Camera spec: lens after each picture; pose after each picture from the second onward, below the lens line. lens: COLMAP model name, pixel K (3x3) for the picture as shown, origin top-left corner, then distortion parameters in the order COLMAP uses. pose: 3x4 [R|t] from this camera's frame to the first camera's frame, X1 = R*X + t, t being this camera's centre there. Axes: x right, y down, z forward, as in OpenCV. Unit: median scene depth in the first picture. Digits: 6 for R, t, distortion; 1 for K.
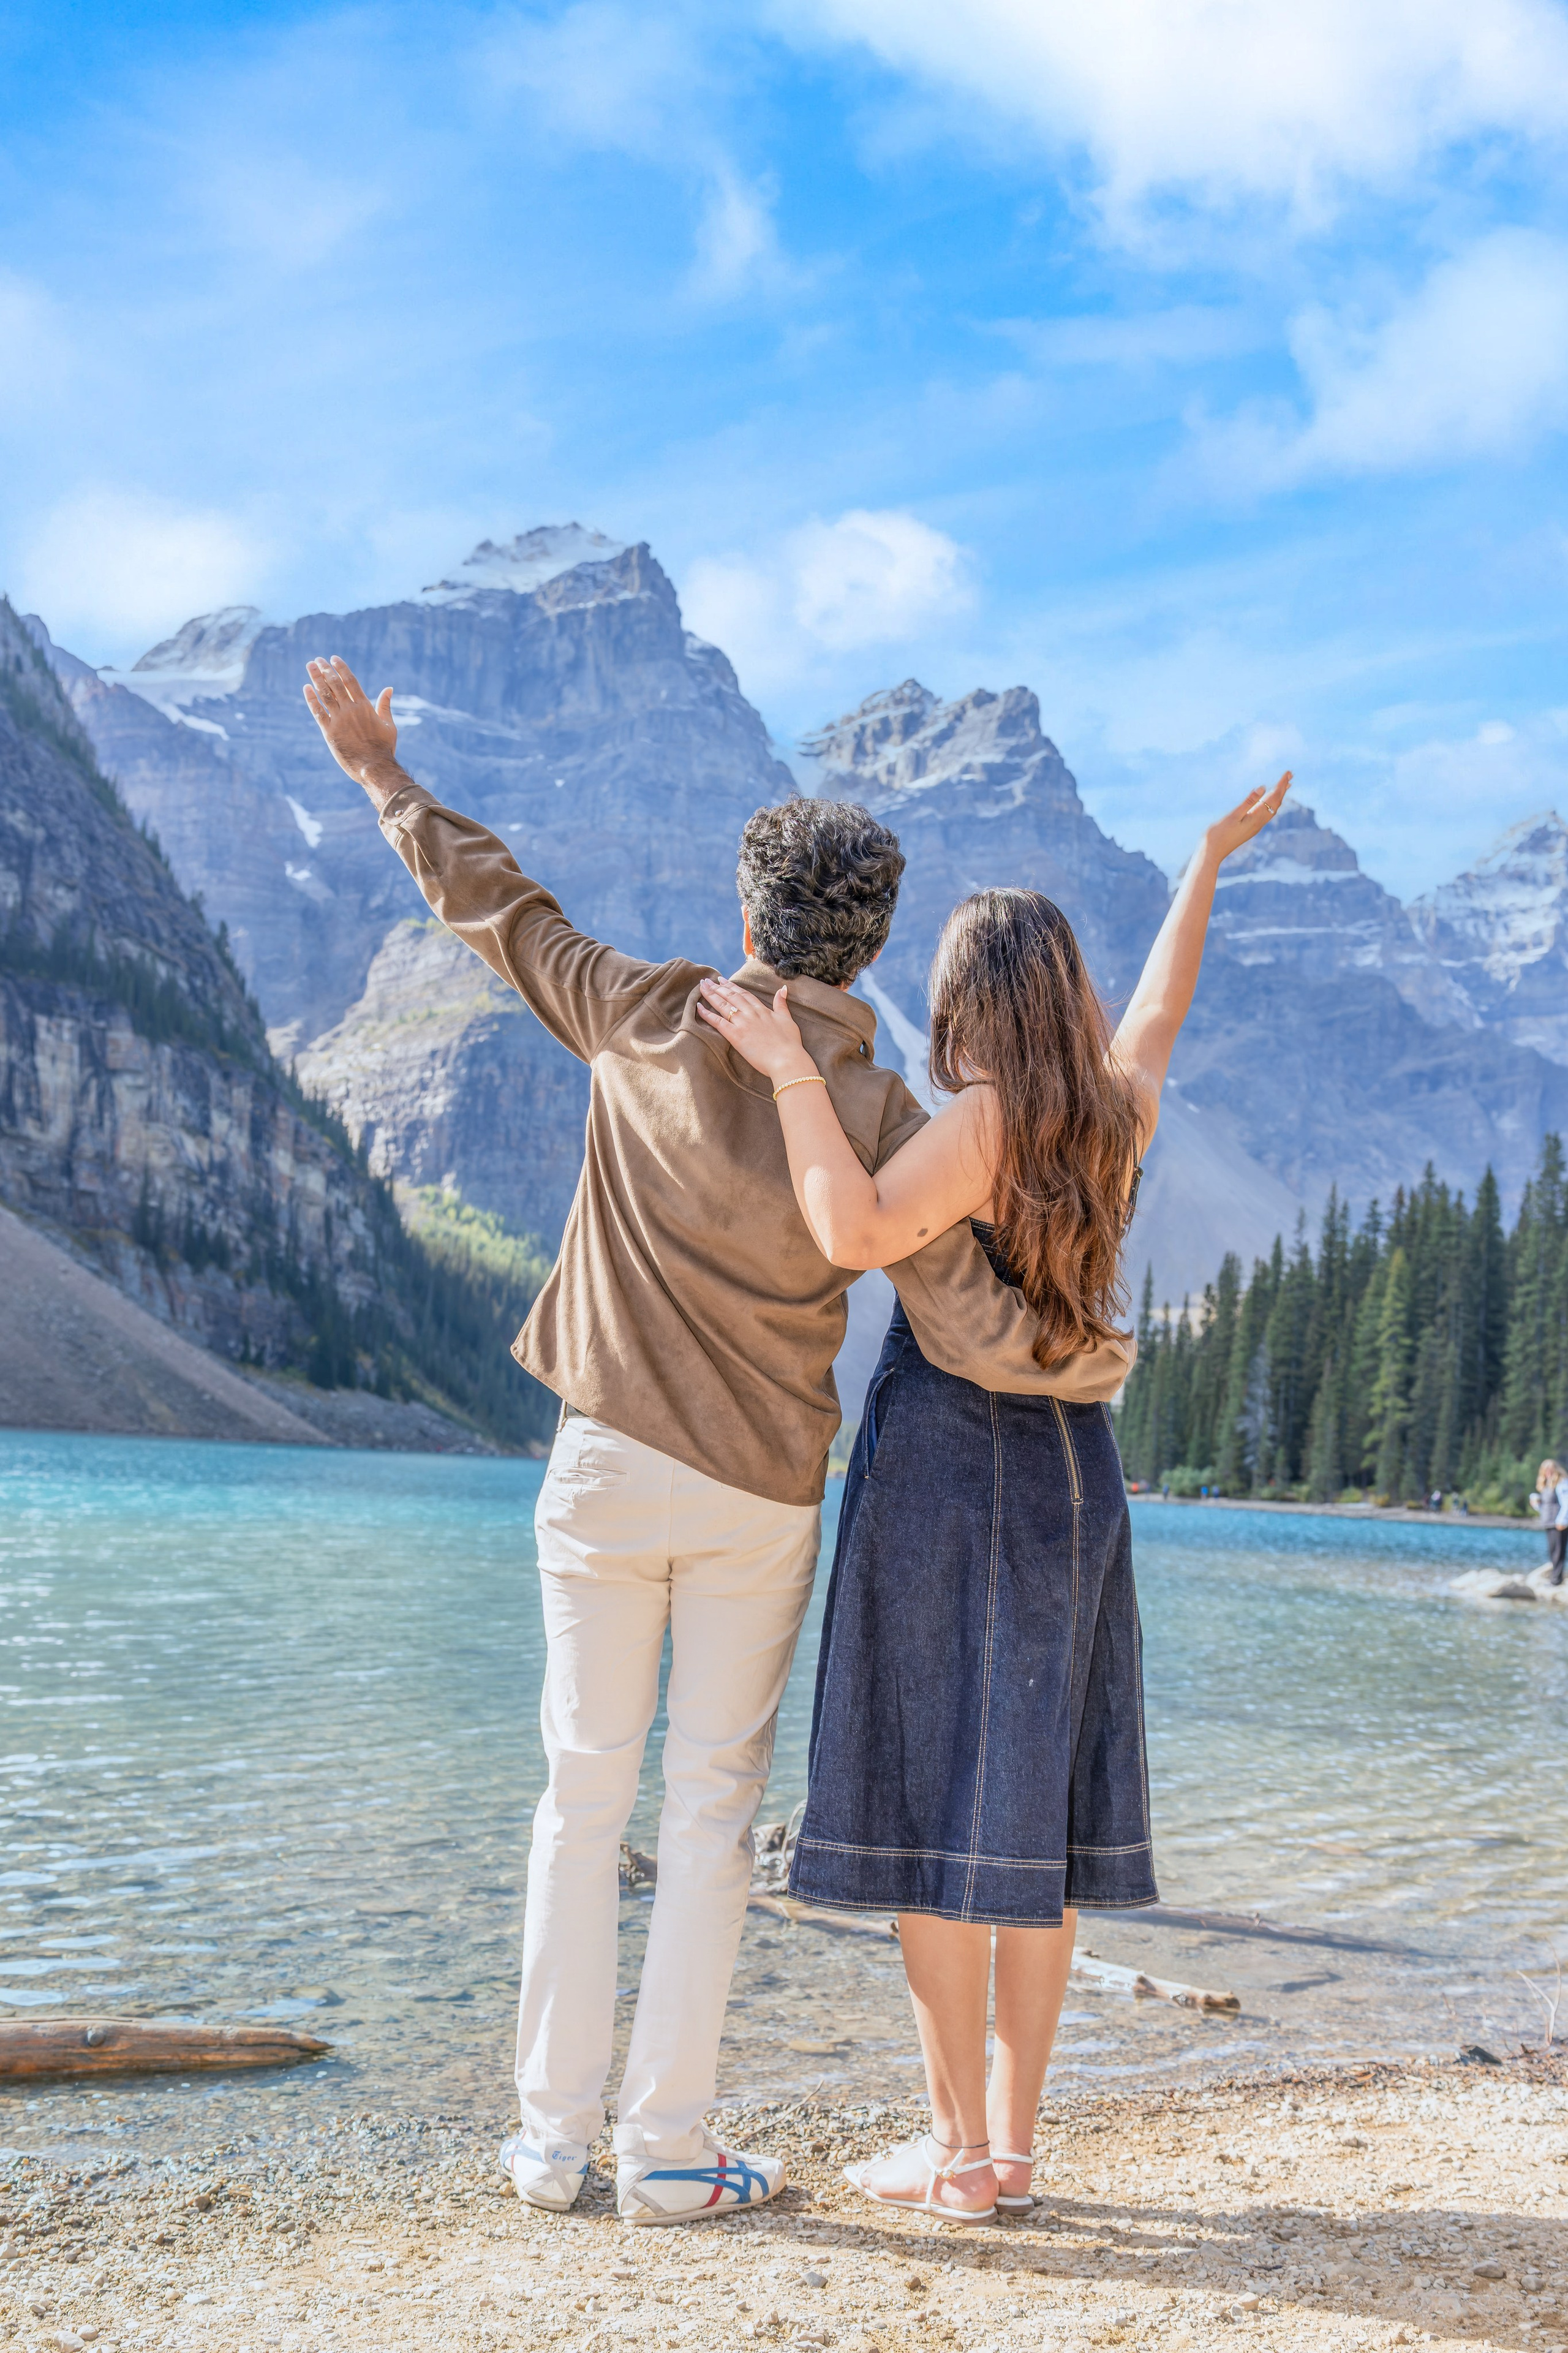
lens RADIAL K [[2266.3, 0, 711.8], [0, 2266.3, 1371.1], [0, 0, 1]] dist [0.006381, 0.001526]
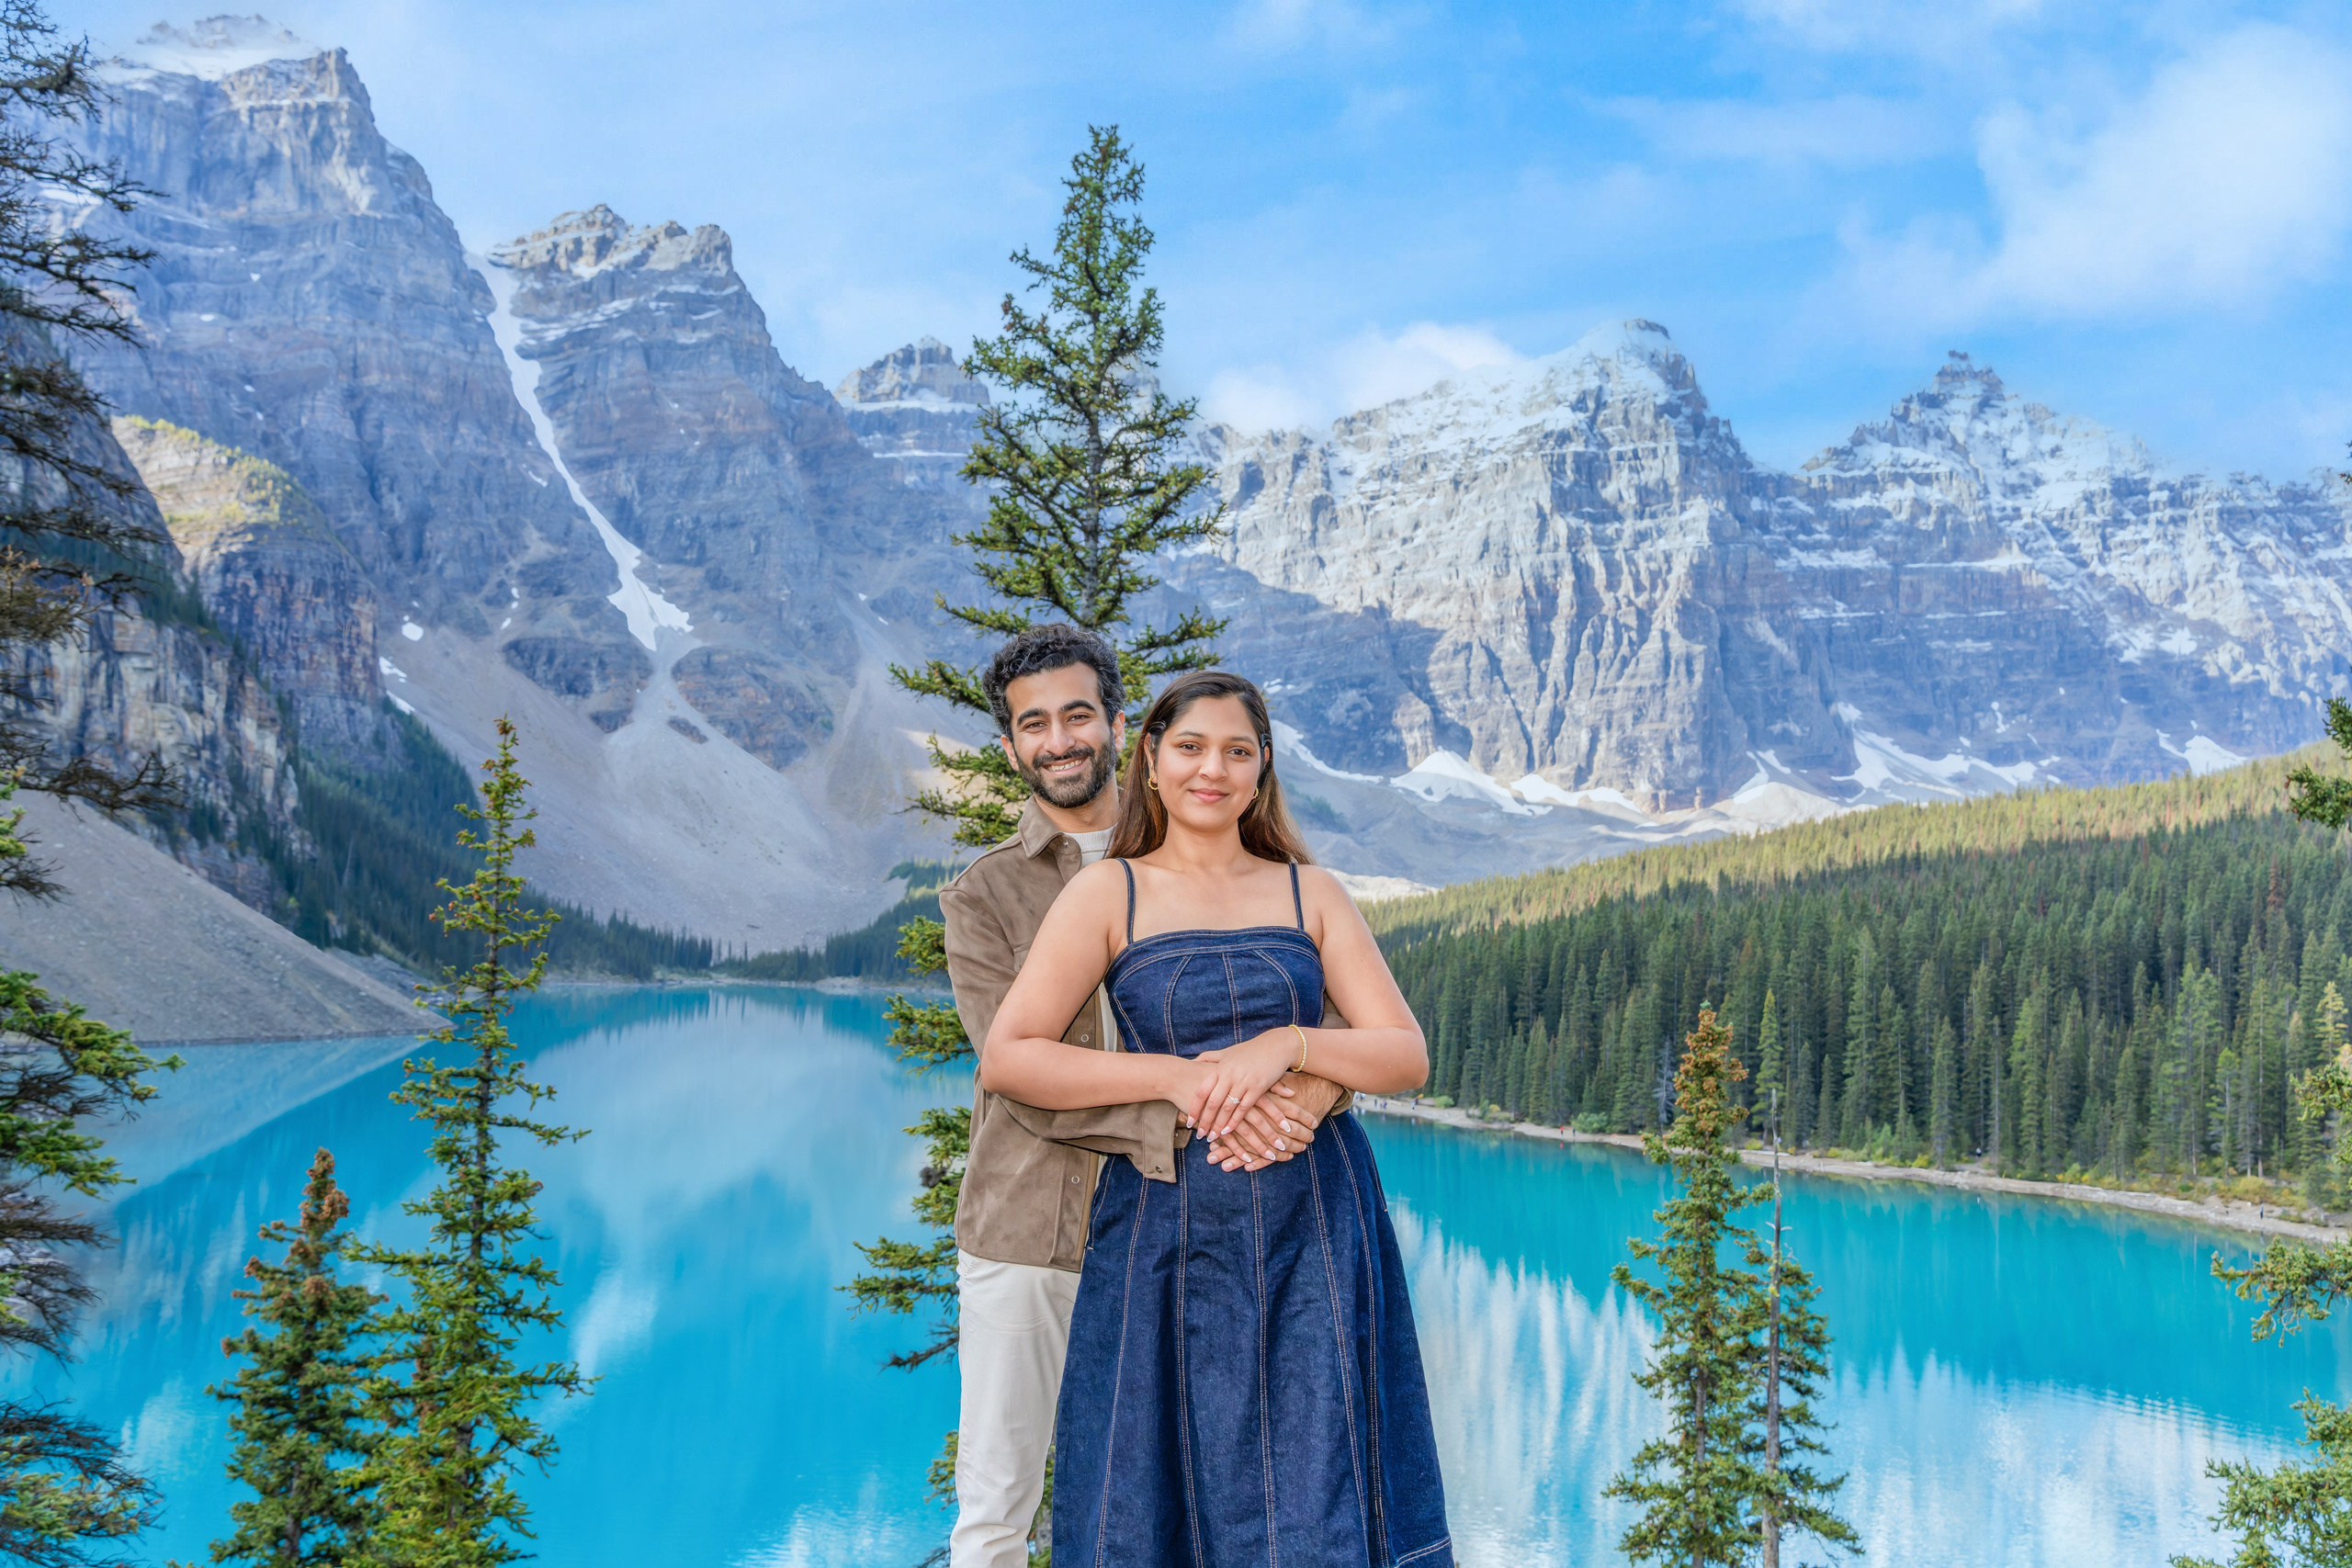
lens RADIAL K [[2121.4, 0, 1175.9], [0, 2121.4, 777.3], [0, 0, 1]] dist [0.021806, -0.007709]
pose [[0.923387, -0.001059, 0.383868, -0.072870], [0.010068, 0.999719, -0.021460, -0.019078], [-0.383738, 0.023681, 0.923139, -0.027804]]
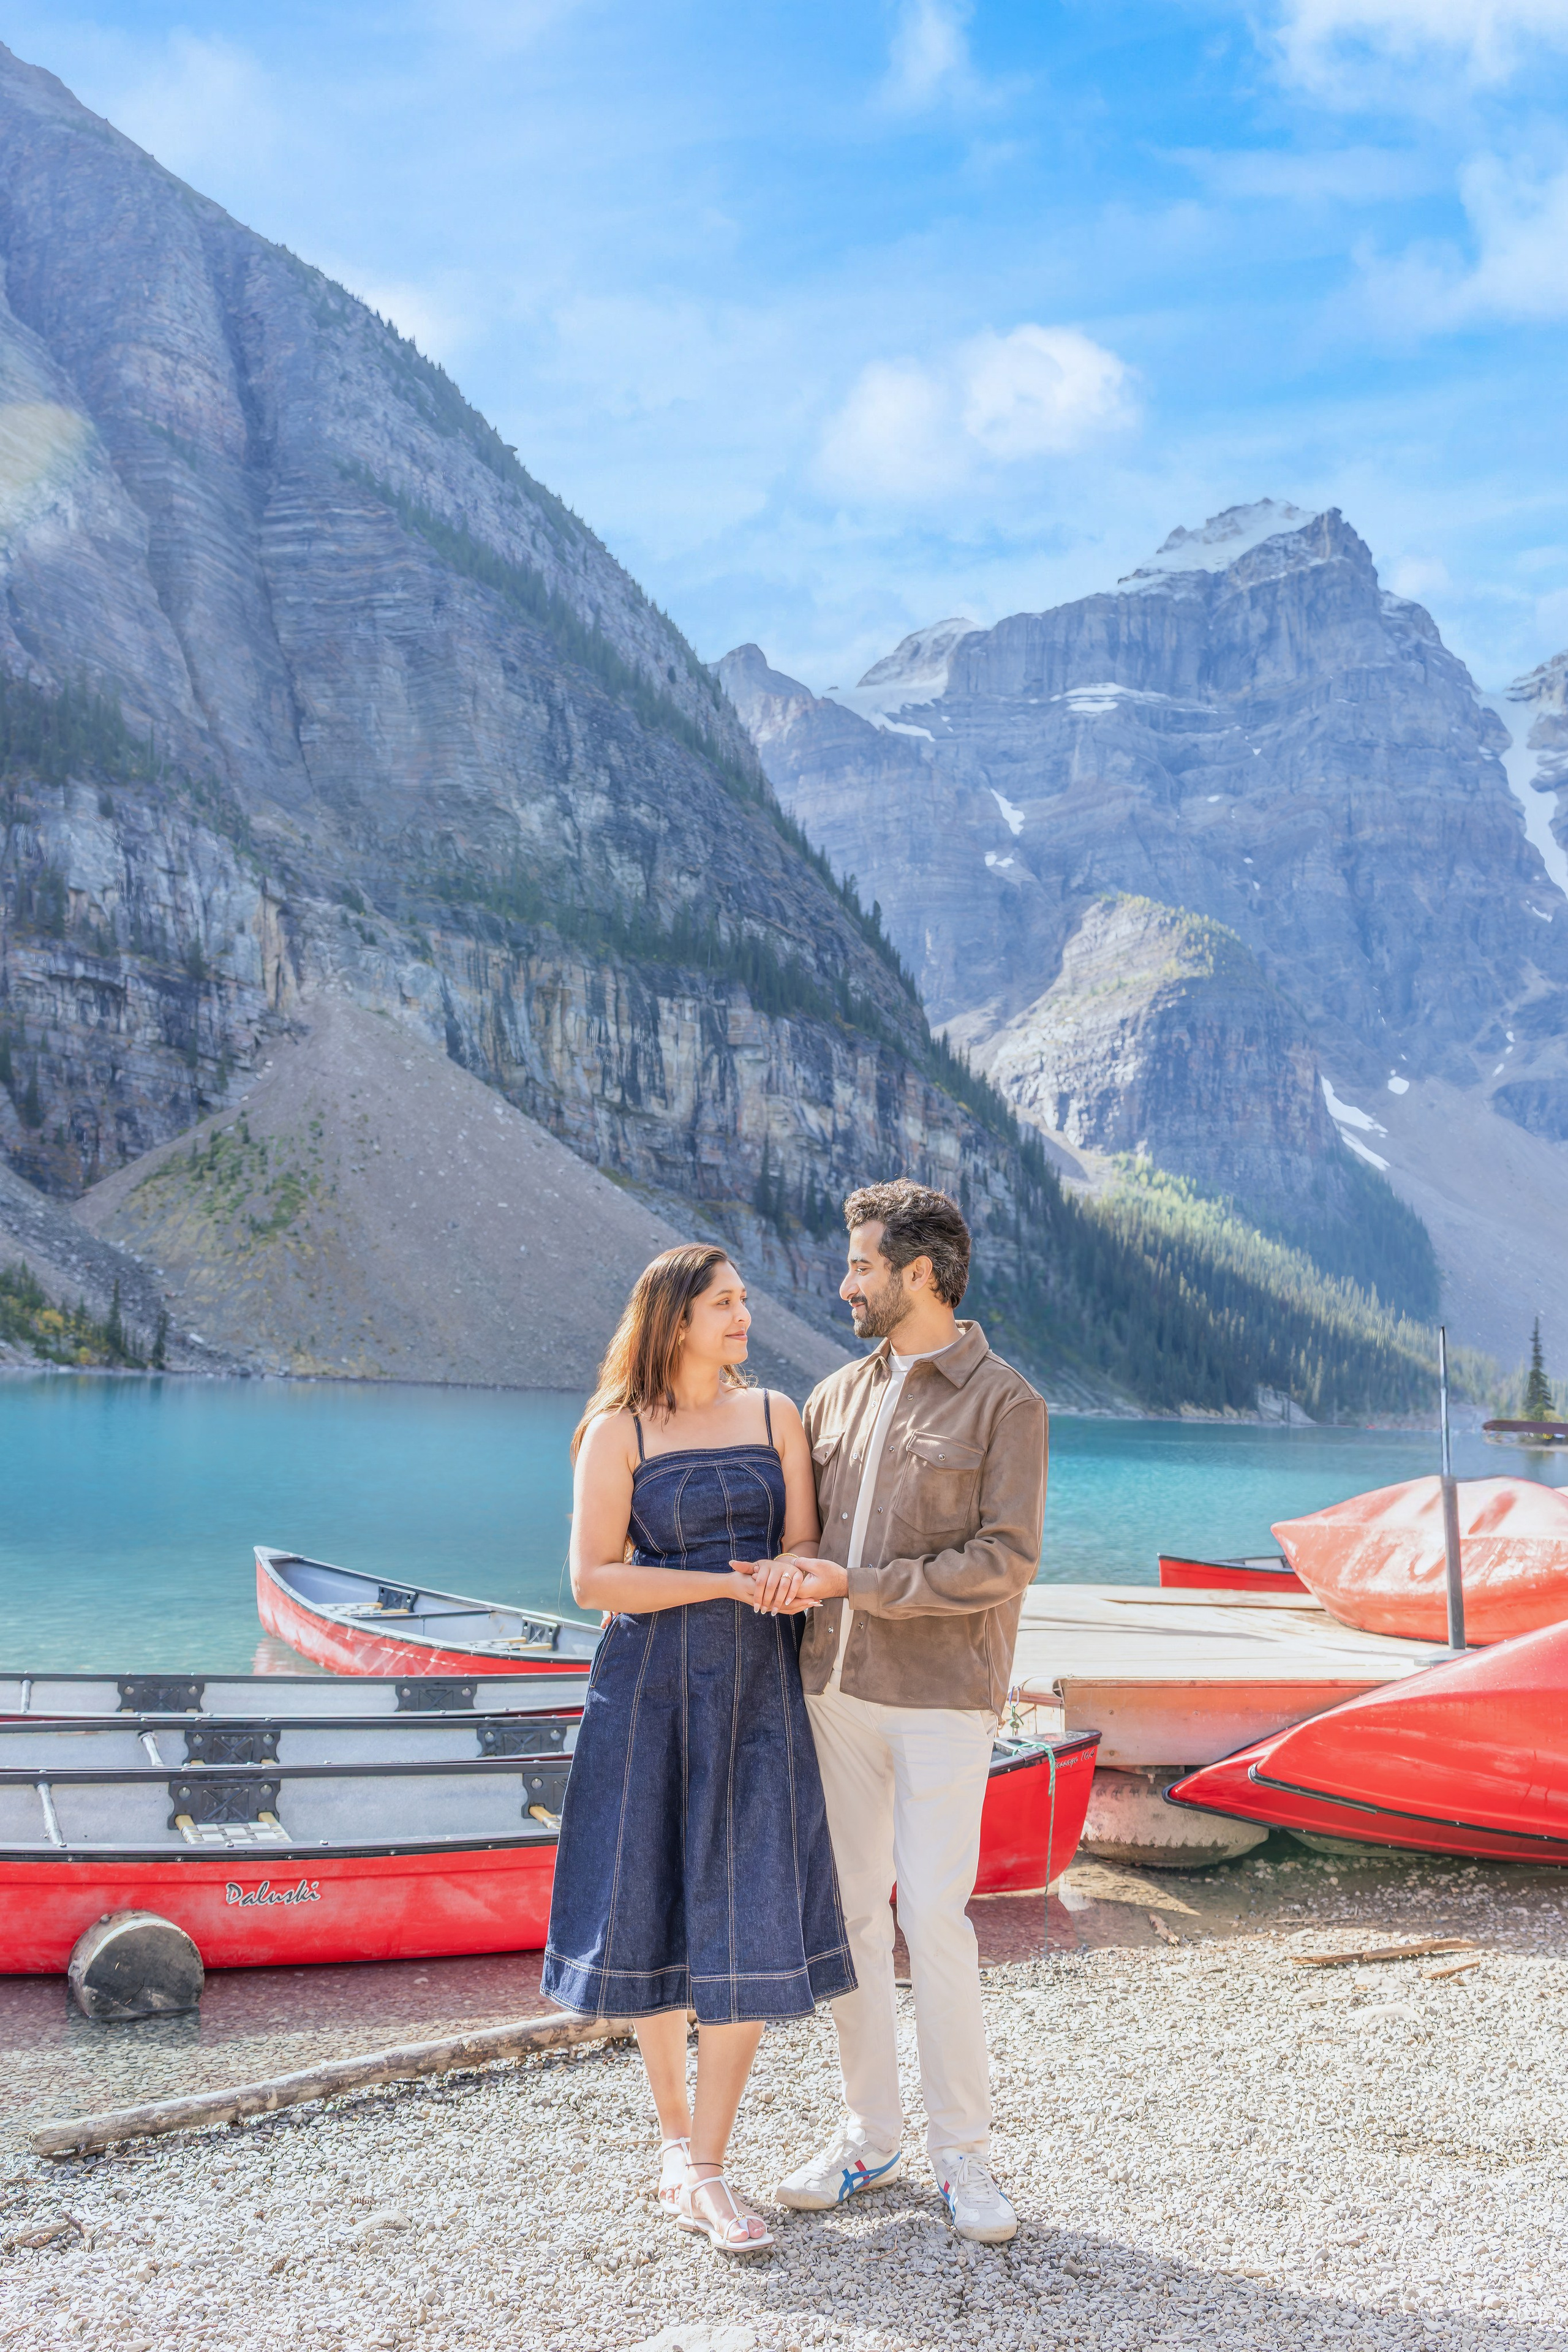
lens RADIAL K [[2209.7, 0, 834.3], [0, 2209.7, 1206.3], [0, 0, 1]] dist [0.001236, 0.011706]
pose [[0.960672, -0.040725, -0.274682, 0.019336], [0.023870, 0.997637, -0.064429, 0.001963], [0.276656, 0.055339, 0.959374, 0.021504]]
